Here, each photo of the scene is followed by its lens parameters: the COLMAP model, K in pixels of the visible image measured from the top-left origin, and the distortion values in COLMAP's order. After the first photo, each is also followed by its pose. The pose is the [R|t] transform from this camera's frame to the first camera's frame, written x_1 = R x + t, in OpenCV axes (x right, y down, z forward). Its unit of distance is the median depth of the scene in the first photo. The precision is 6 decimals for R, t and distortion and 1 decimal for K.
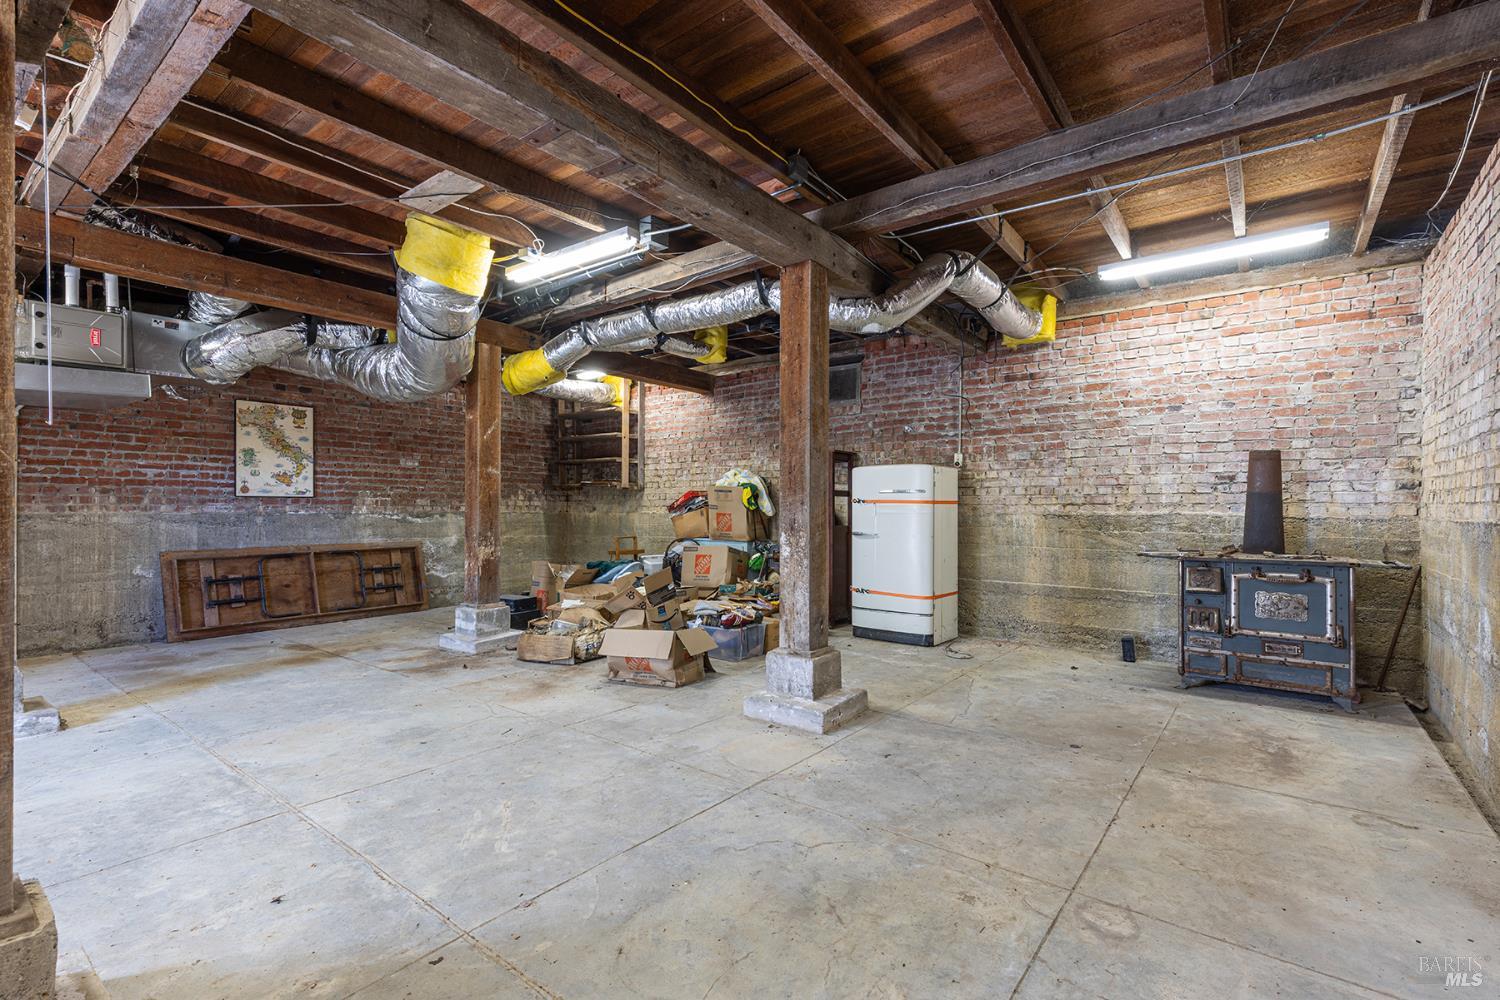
lens RADIAL K [[677.7, 0, 750.0], [0, 677.7, 500.0], [0, 0, 1]] dist [0.012812, 0.000247]
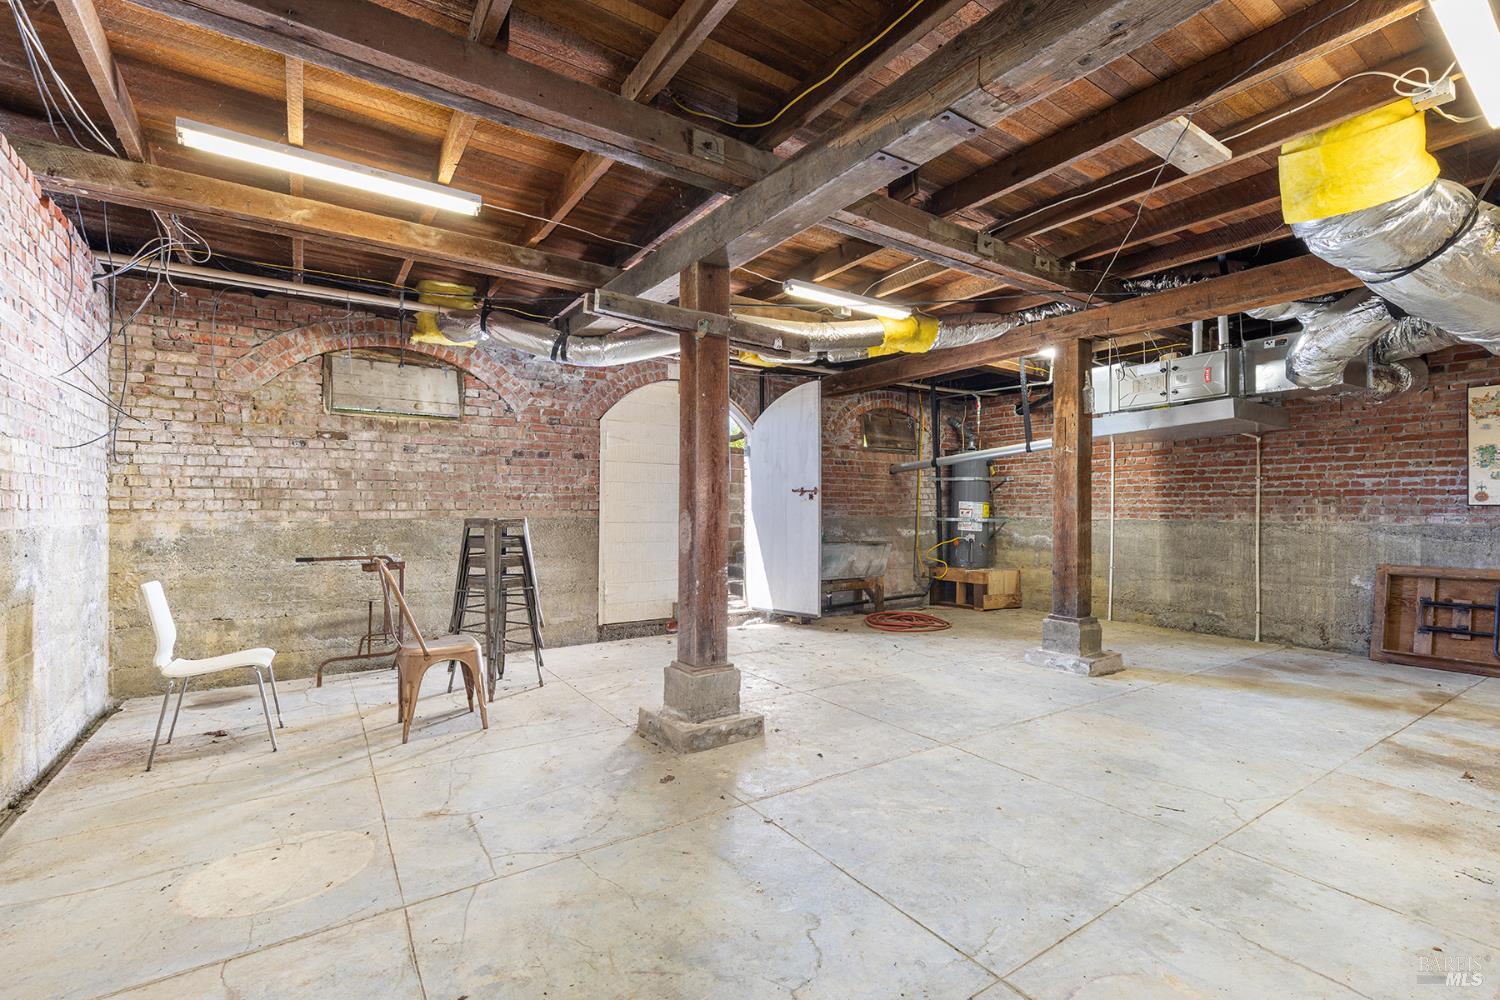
lens RADIAL K [[668.7, 0, 750.0], [0, 668.7, 500.0], [0, 0, 1]] dist [0.000470, -0.000094]
pose [[-0.308493, -0.017911, -0.951058, 0.310884], [0.004011, 0.999789, -0.020130, 0.001194], [0.951218, -0.010025, -0.308356, 0.466424]]
